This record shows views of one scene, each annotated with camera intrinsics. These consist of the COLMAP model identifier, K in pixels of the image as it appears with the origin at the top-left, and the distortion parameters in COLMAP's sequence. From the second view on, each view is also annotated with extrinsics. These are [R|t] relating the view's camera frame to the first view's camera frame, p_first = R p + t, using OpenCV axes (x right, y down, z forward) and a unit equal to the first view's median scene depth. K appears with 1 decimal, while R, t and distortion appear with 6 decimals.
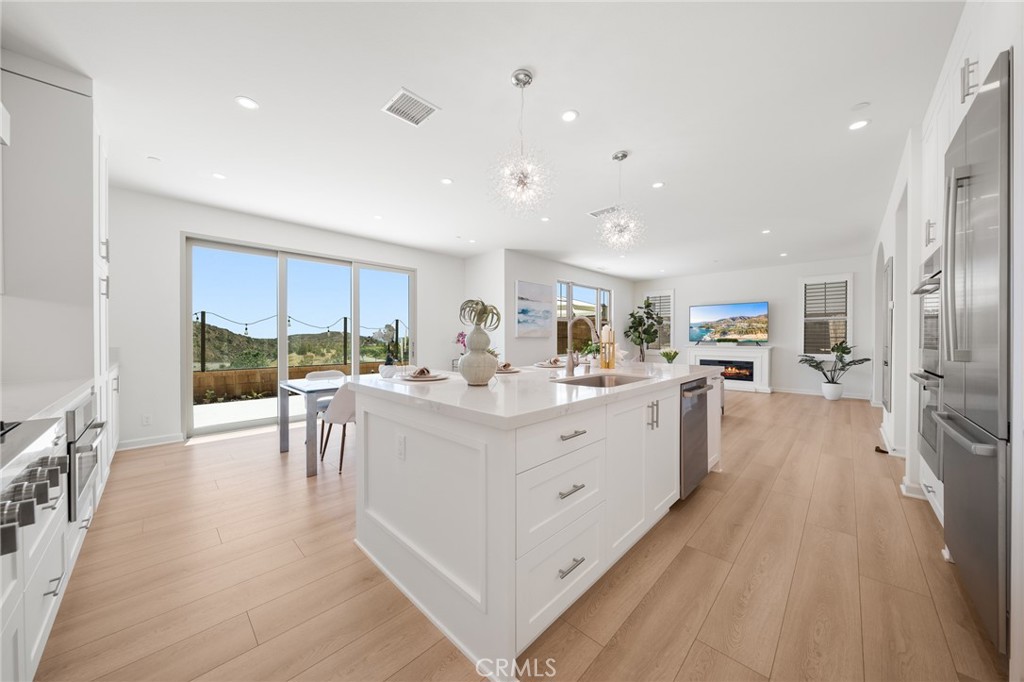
lens RADIAL K [[348.2, 0, 504.6], [0, 348.2, 337.9], [0, 0, 1]] dist [0.001704, 0.000109]
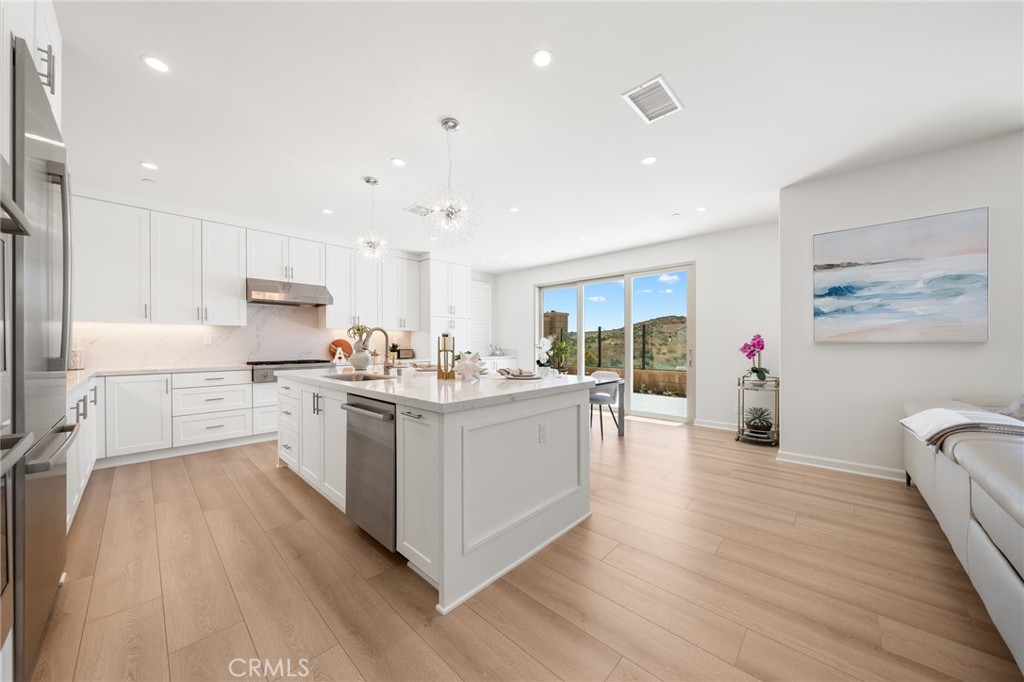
lens RADIAL K [[348.2, 0, 510.2], [0, 348.2, 343.4], [0, 0, 1]] dist [0.001704, 0.000109]
pose [[0.023391, -0.002168, -0.999724, 0.527661], [-0.002136, 0.999995, -0.002219, 0.000730], [0.999724, 0.002187, 0.023386, 0.511031]]
